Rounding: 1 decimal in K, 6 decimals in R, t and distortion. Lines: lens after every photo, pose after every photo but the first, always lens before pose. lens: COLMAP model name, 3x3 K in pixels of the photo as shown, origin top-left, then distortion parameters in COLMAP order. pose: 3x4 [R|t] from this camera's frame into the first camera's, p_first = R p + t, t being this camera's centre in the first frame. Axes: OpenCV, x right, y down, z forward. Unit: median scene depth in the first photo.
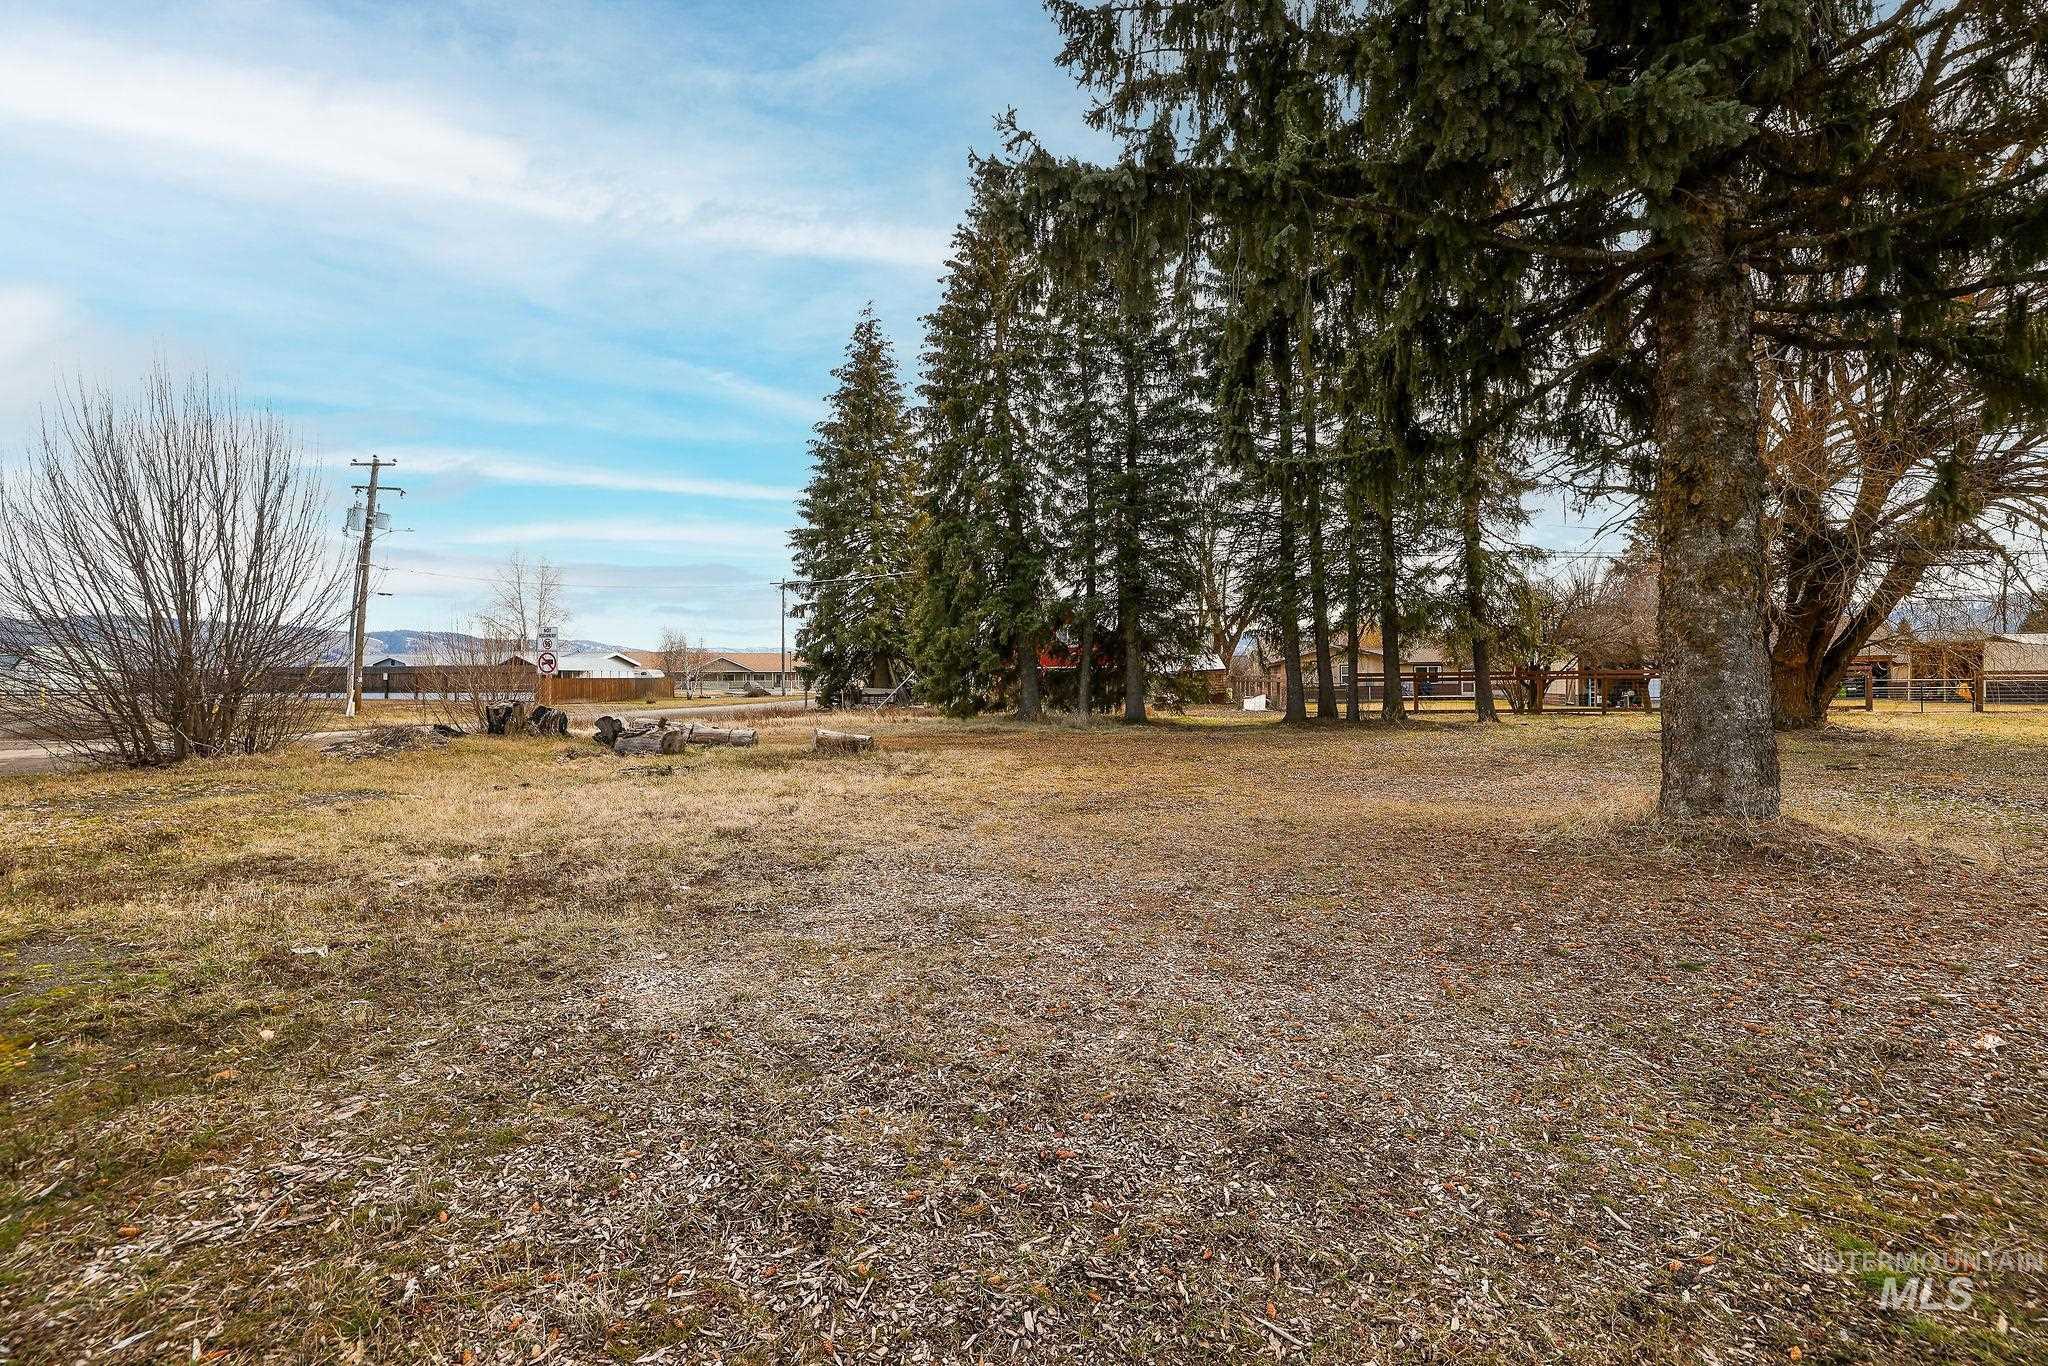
lens RADIAL K [[938.4, 0, 1025.5], [0, 938.4, 678.2], [0, 0, 1]] dist [-0.048398, 0.020783]
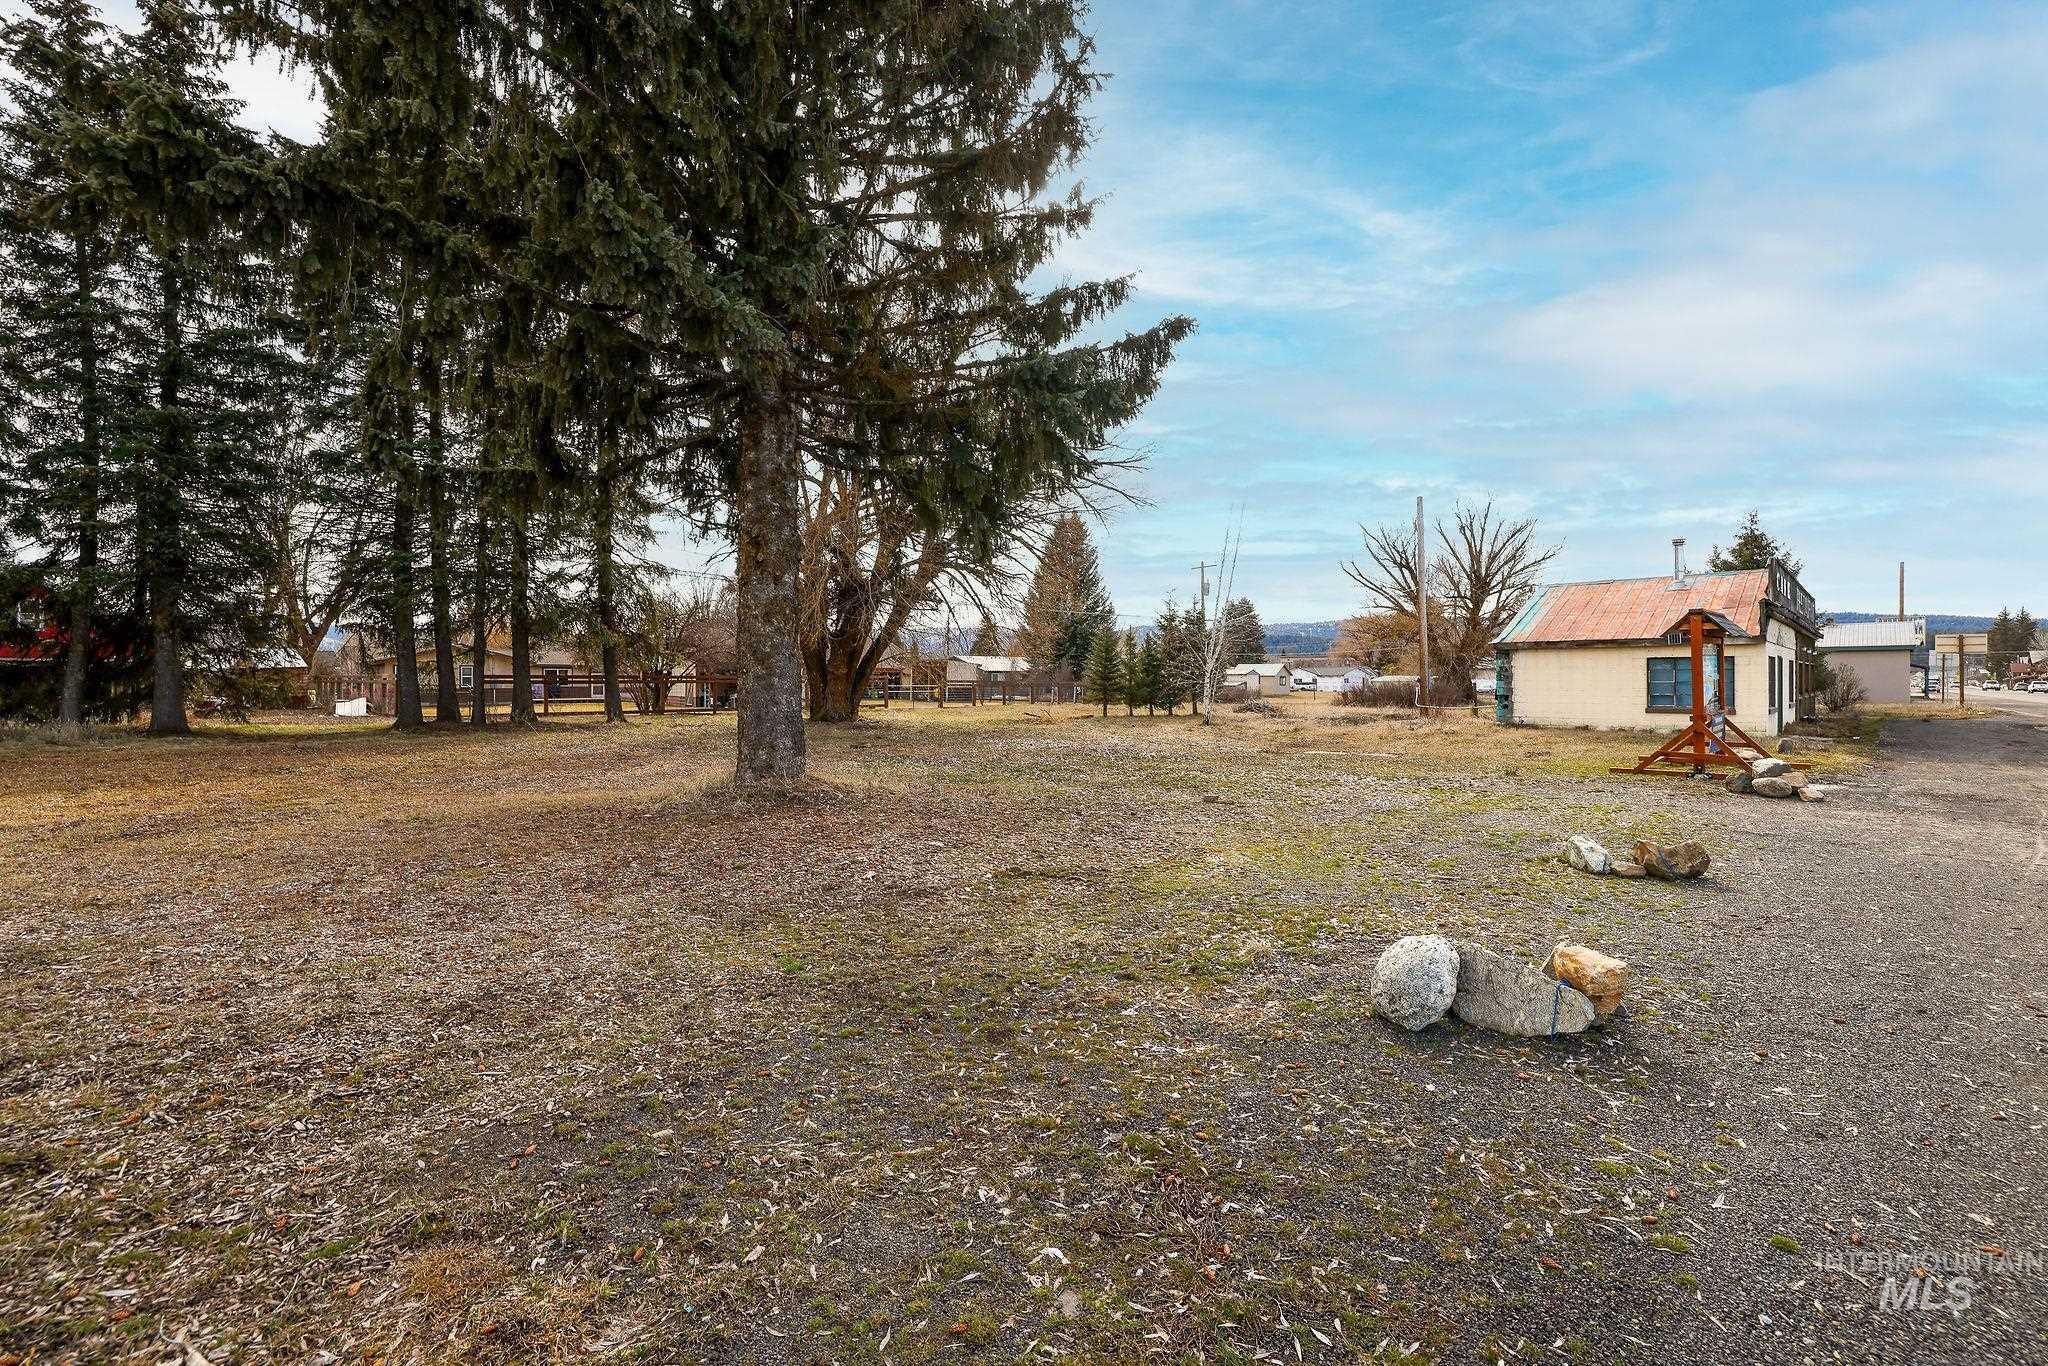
lens RADIAL K [[938.4, 0, 1025.5], [0, 938.4, 678.2], [0, 0, 1]] dist [-0.048398, 0.020783]
pose [[0.640289, 0.013770, 0.768011, -0.047599], [-0.011170, 0.999901, -0.008615, 0.000372], [-0.768053, -0.003062, 0.640379, -0.098508]]
